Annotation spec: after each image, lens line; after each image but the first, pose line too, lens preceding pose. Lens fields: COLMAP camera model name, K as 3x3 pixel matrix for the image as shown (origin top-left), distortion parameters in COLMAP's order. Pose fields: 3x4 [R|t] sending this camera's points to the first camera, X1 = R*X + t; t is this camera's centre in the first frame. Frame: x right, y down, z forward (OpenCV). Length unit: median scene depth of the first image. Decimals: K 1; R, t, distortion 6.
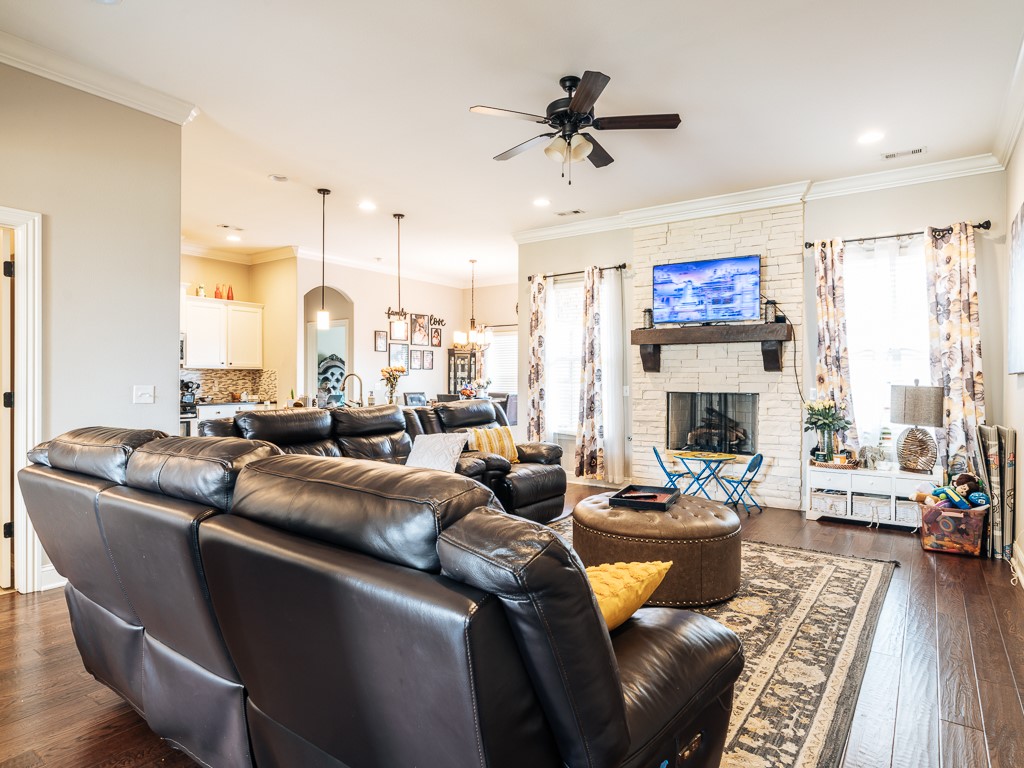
lens RADIAL K [[601.2, 0, 511.3], [0, 601.2, 384.9], [0, 0, 1]] dist [-0.000099, -0.000333]
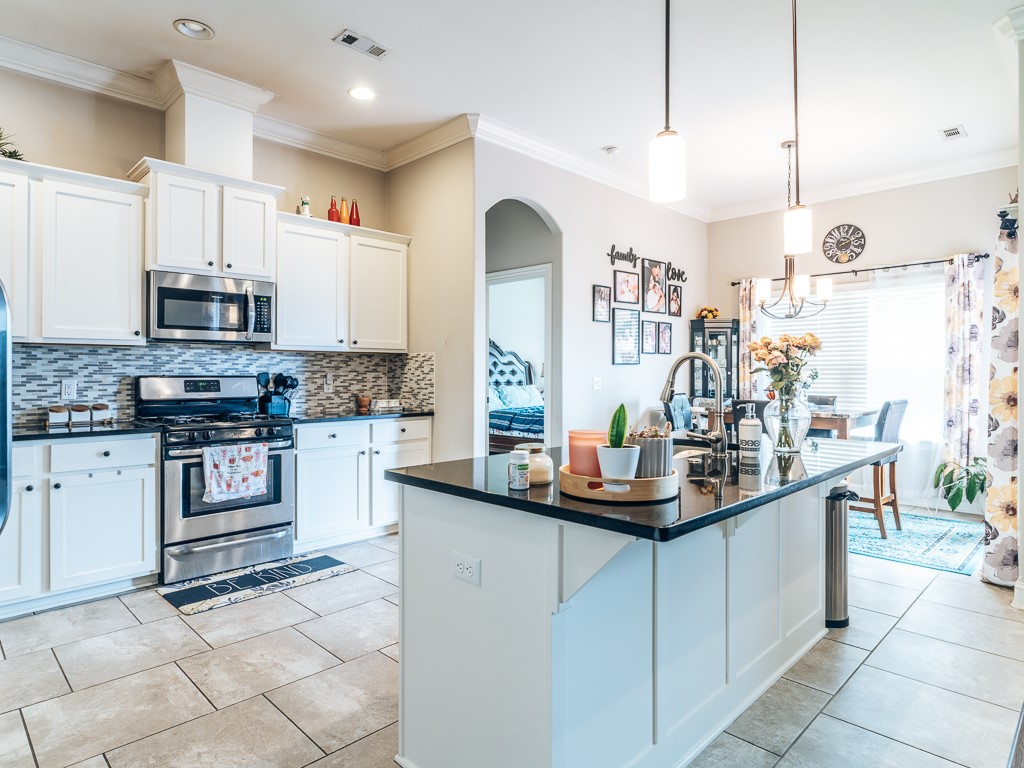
lens RADIAL K [[601.2, 0, 506.0], [0, 601.2, 369.3], [0, 0, 1]] dist [-0.000099, -0.000333]
pose [[0.985988, -0.001880, -0.166805, -0.279794], [-0.000365, 0.999910, -0.013427, -0.004224], [0.166815, 0.013300, 0.985898, 0.564571]]
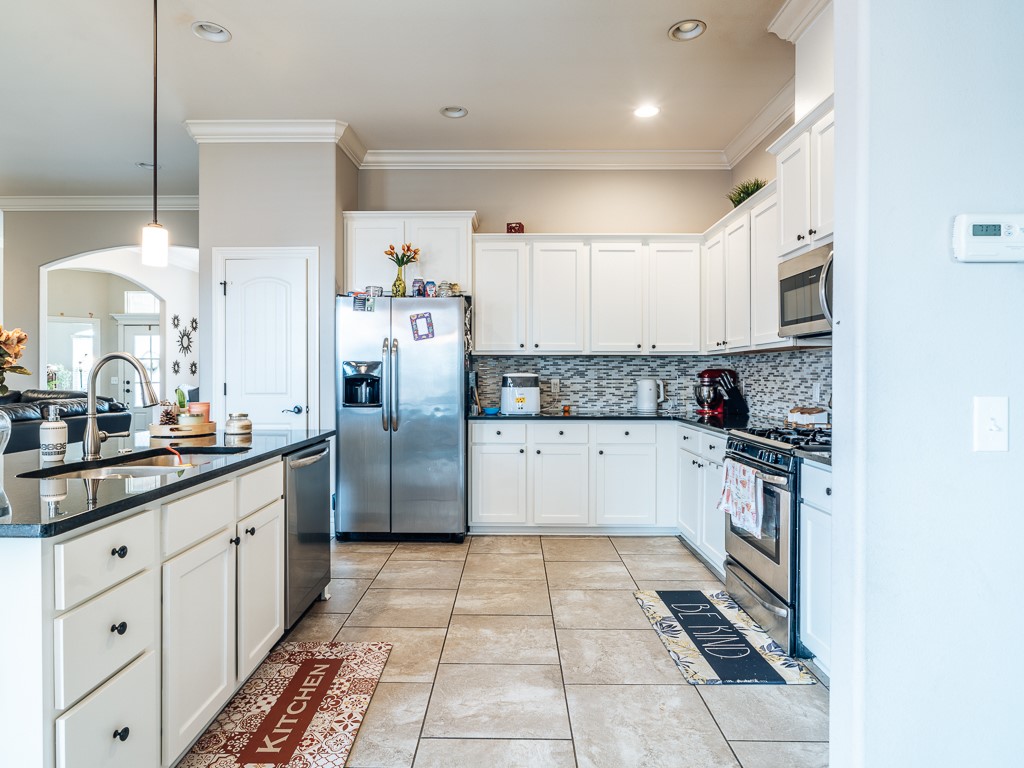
lens RADIAL K [[601.2, 0, 516.4], [0, 601.2, 378.8], [0, 0, 1]] dist [-0.000099, -0.000333]
pose [[-0.814623, 0.002258, -0.579987, -0.224668], [-0.008102, 0.999851, 0.015272, -0.010873], [0.579935, 0.017140, -0.814483, 1.240350]]
